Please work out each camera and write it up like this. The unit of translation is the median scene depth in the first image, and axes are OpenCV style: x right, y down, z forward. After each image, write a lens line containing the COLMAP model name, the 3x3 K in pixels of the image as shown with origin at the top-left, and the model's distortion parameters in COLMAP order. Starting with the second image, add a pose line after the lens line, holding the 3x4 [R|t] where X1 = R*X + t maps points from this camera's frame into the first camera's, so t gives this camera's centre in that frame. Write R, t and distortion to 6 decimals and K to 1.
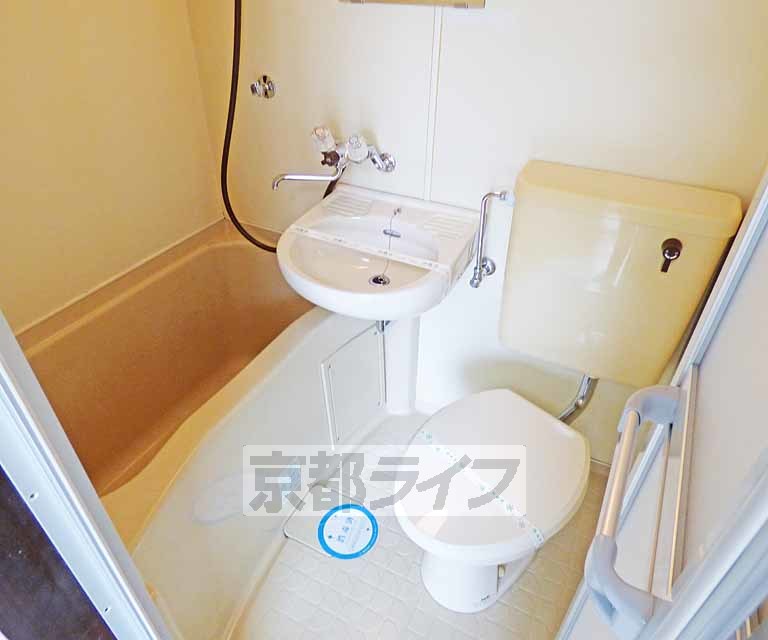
lens RADIAL K [[519.7, 0, 384.0], [0, 519.7, 309.3], [0, 0, 1]] dist [-0.028783, 0.001159]
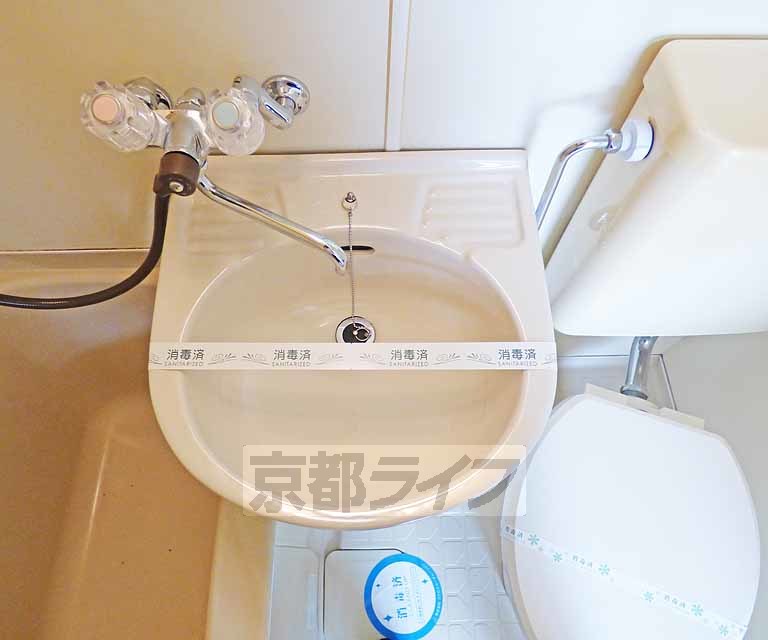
lens RADIAL K [[534.4, 0, 367.4], [0, 534.4, 320.7], [0, 0, 1]] dist [-0.004724, 0.000076]
pose [[0.883144, -0.430760, 0.185748, -0.090156], [0.283581, 0.805663, 0.520086, -0.334775], [-0.373683, -0.406636, 0.833671, 0.549286]]
